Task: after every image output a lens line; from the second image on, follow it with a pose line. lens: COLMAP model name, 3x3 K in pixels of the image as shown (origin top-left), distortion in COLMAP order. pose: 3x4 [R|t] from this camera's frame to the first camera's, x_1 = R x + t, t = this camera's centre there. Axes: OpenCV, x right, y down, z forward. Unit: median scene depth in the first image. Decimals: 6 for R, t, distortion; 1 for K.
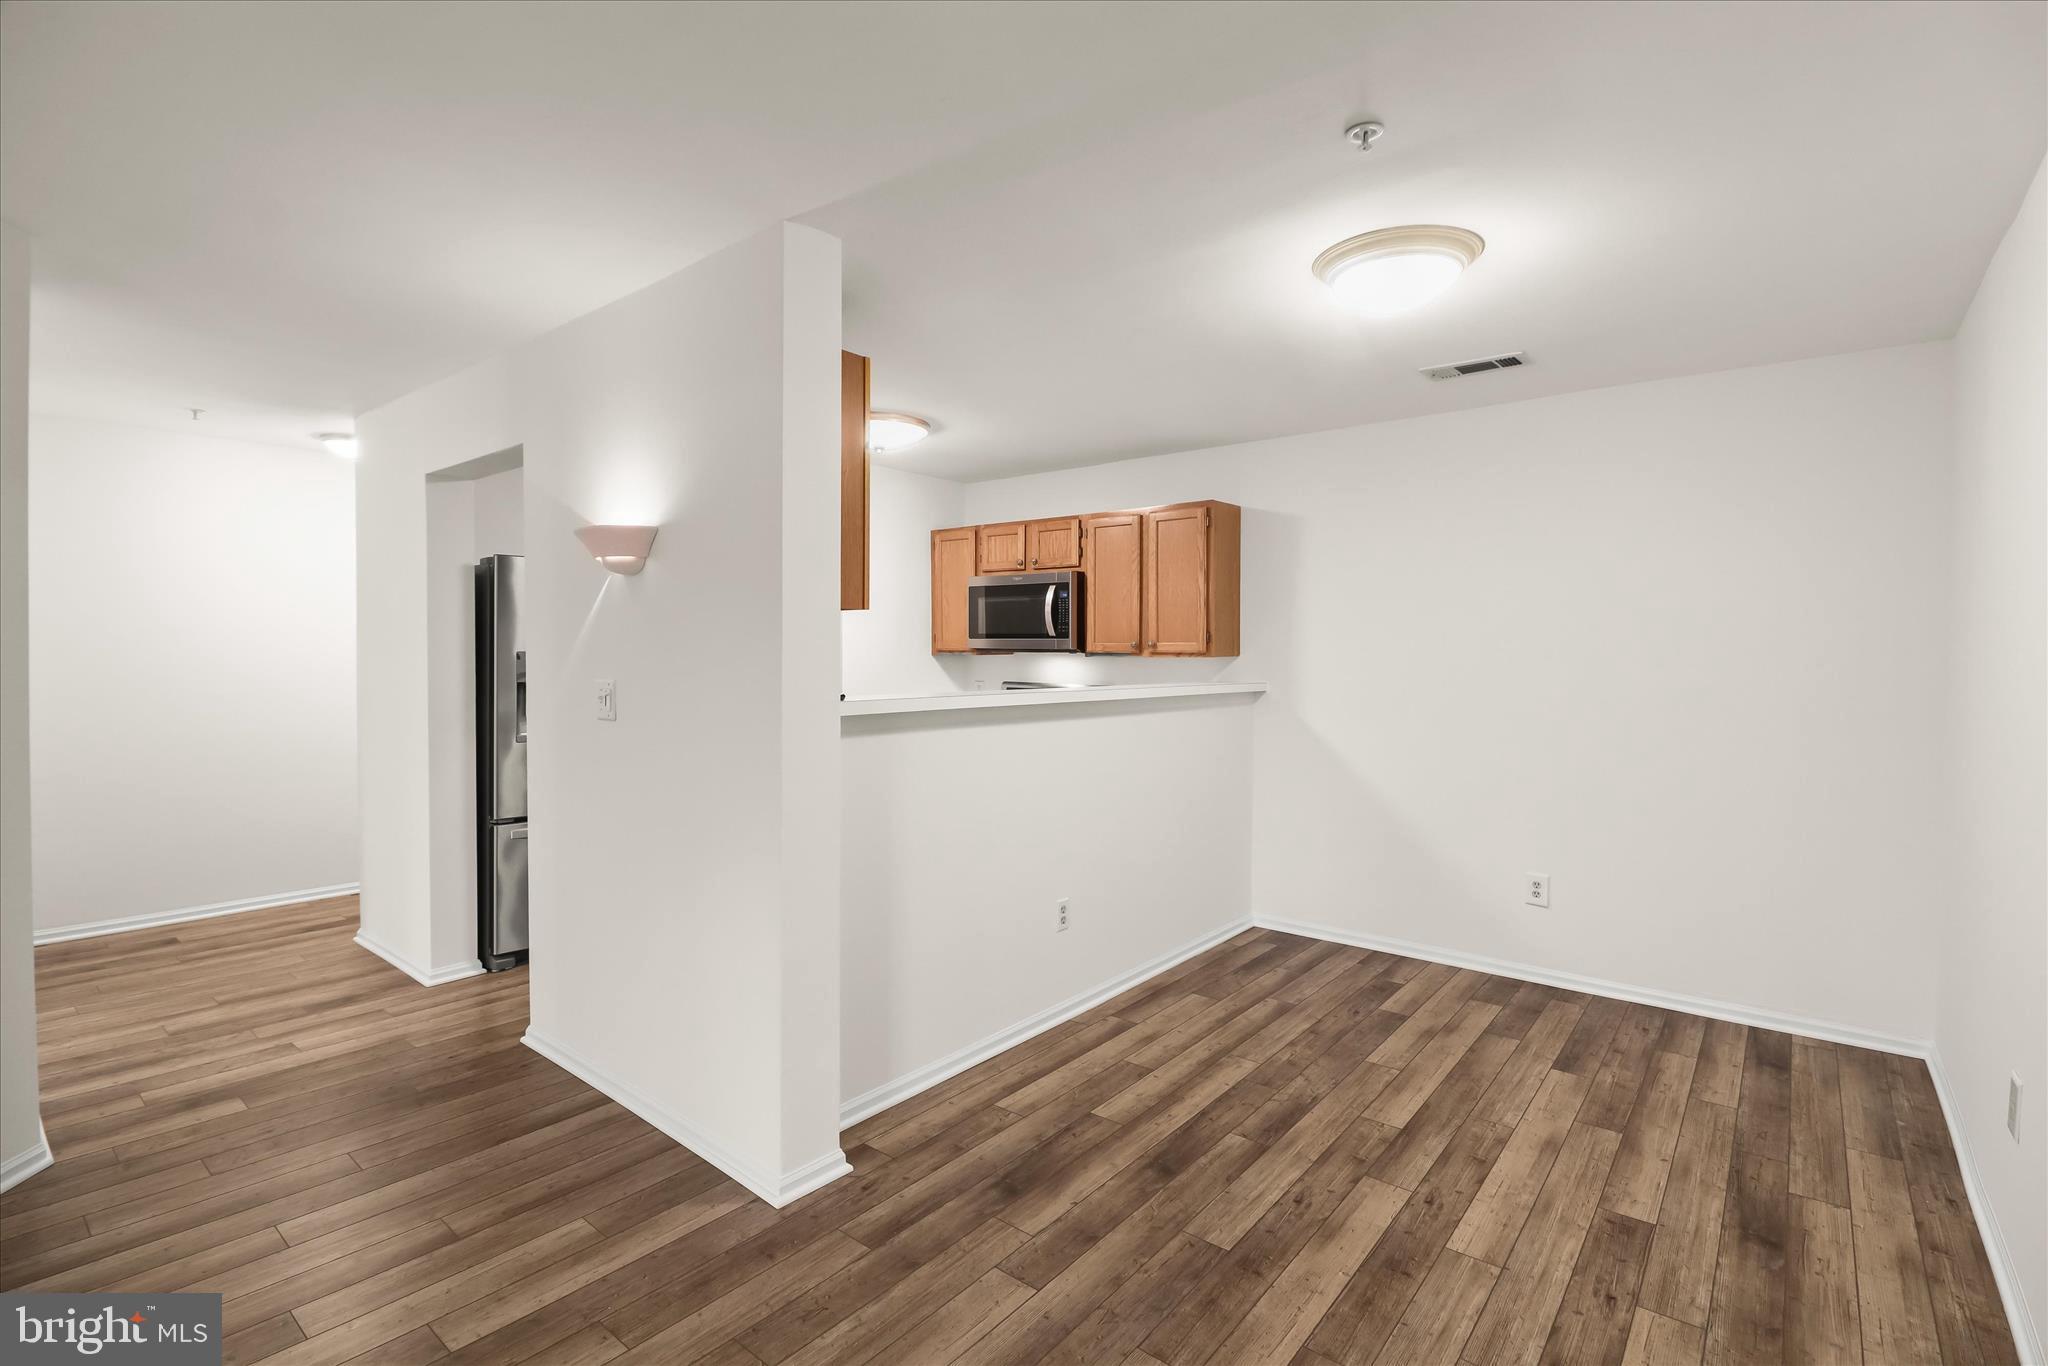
lens RADIAL K [[969.8, 0, 1039.4], [0, 969.8, 675.2], [0, 0, 1]] dist [0.003962, 0.002517]
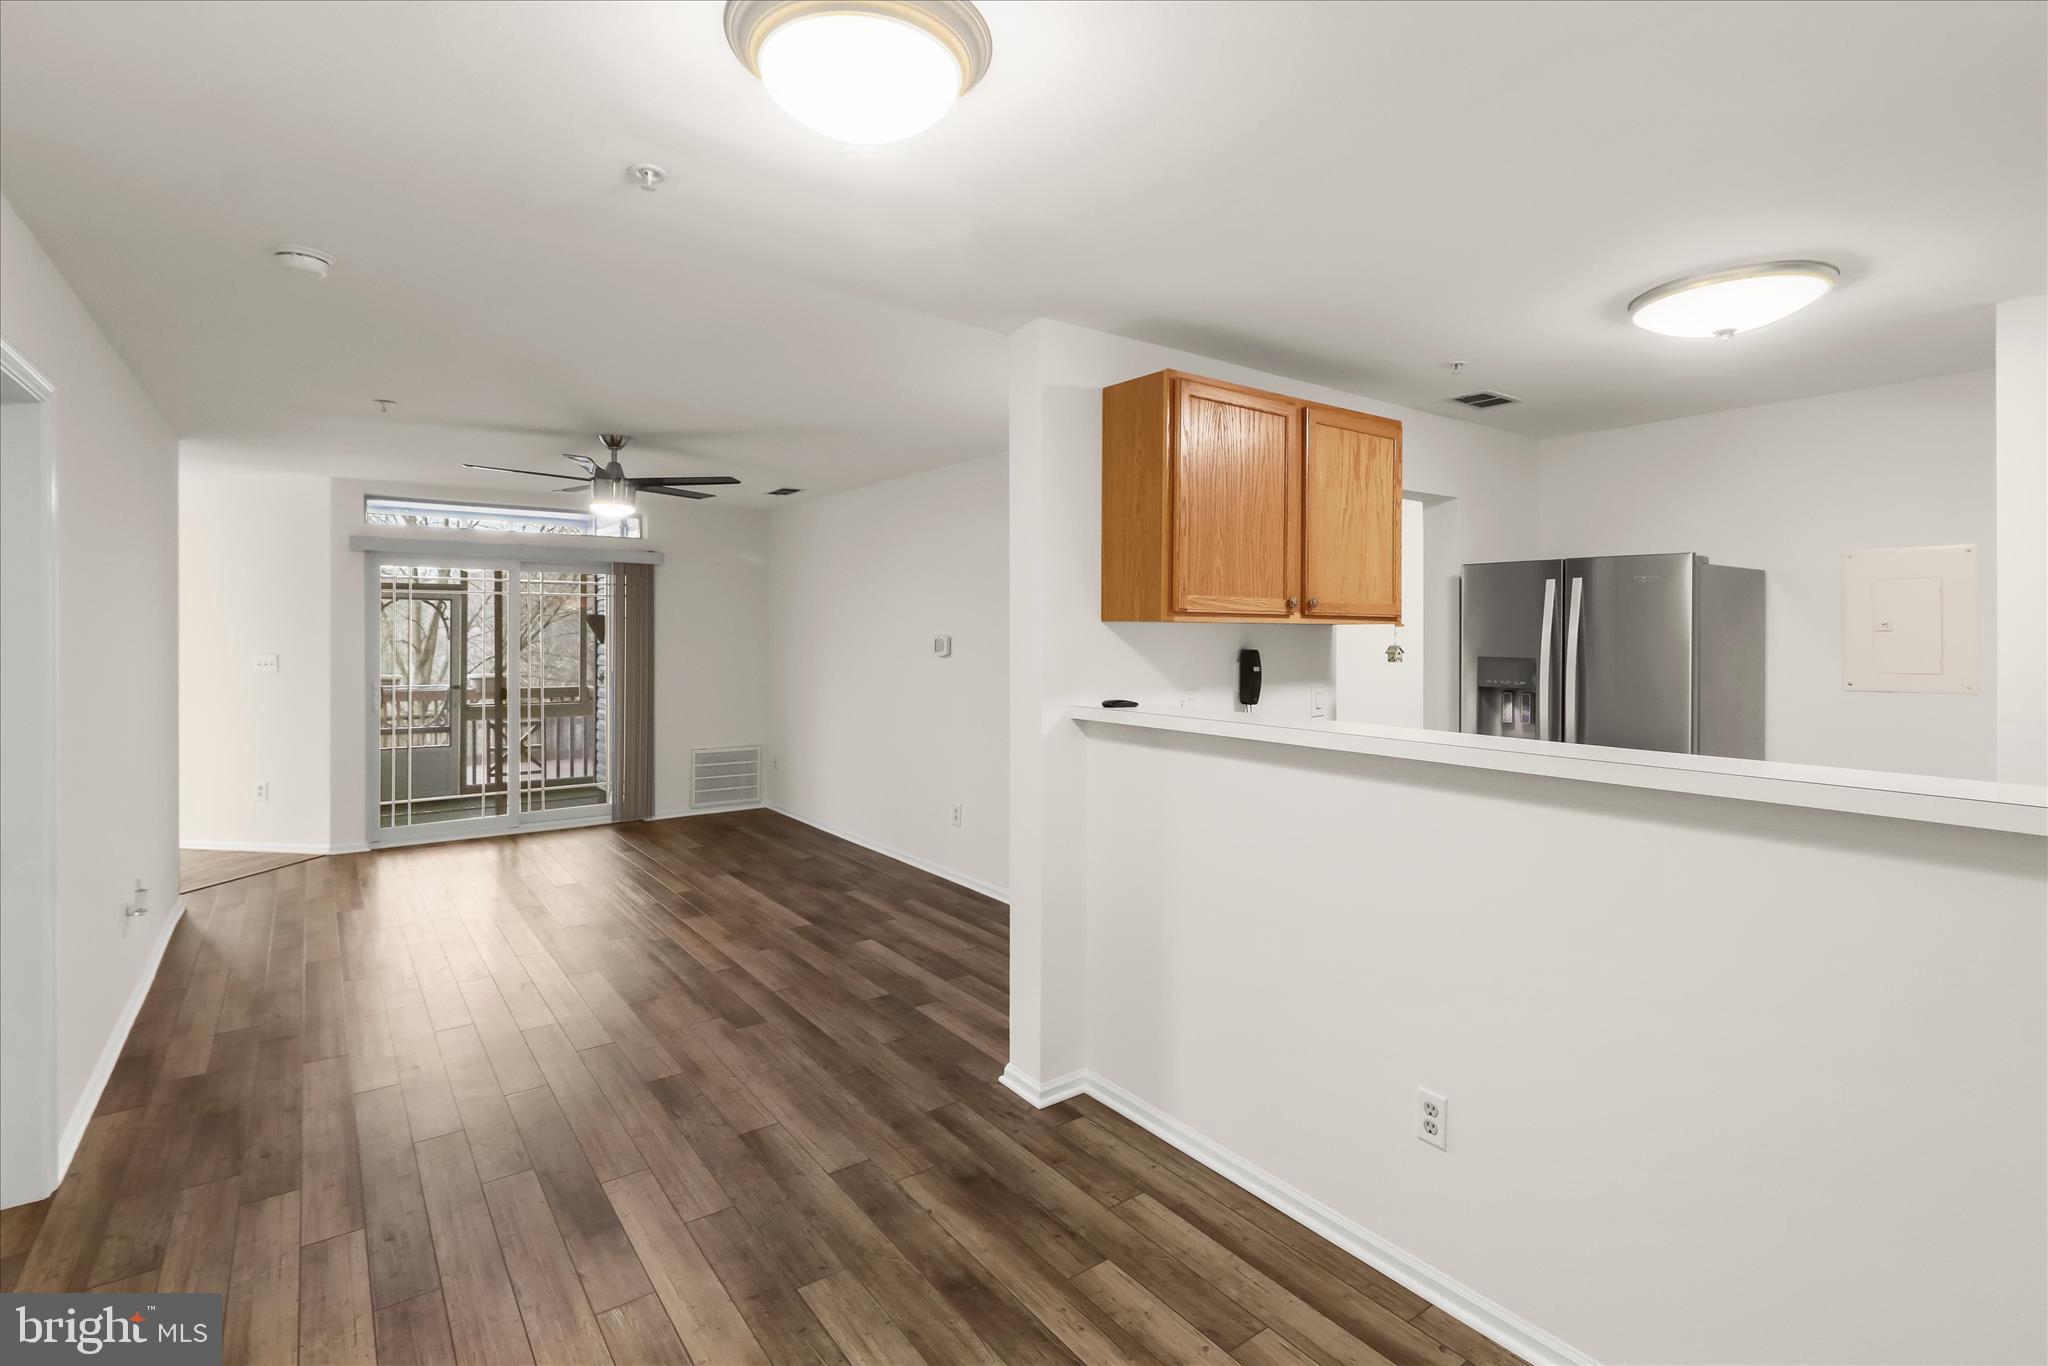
lens RADIAL K [[969.8, 0, 1022.7], [0, 969.8, 634.3], [0, 0, 1]] dist [0.003962, 0.002517]
pose [[-0.274708, -0.012067, -0.961452, 0.930556], [-0.029223, 0.999564, -0.004196, -0.054985], [0.961083, 0.026944, -0.274941, 1.269945]]
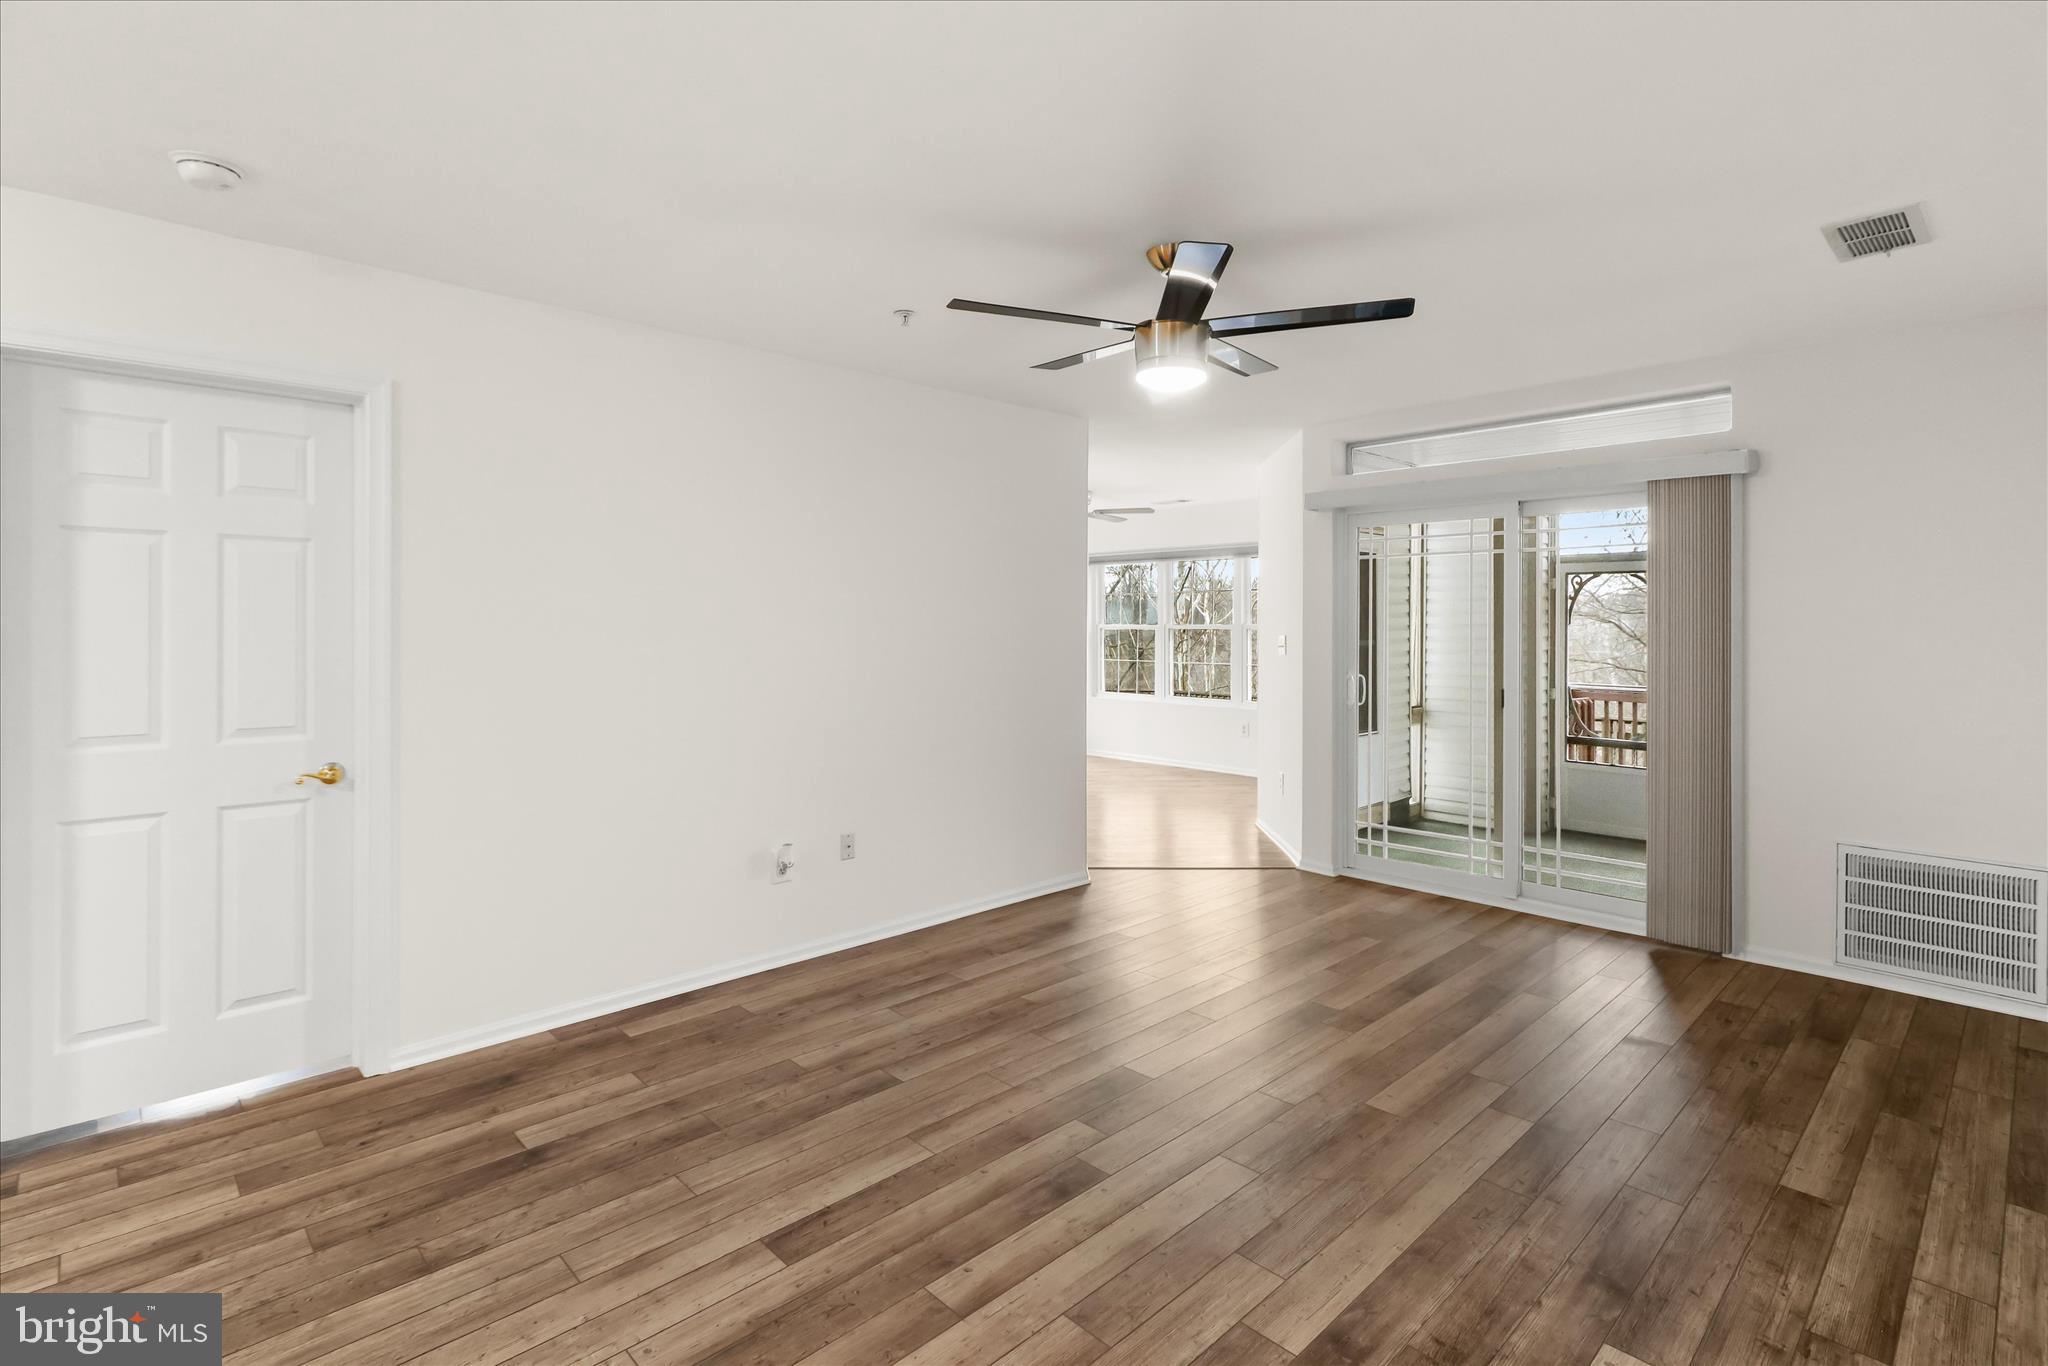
lens RADIAL K [[969.8, 0, 1036.5], [0, 969.8, 619.1], [0, 0, 1]] dist [0.003962, 0.002517]
pose [[-0.990165, -0.012661, 0.139330, -0.681694], [-0.010118, 0.999769, 0.018949, -0.034463], [-0.139538, 0.017353, -0.990065, 1.090651]]
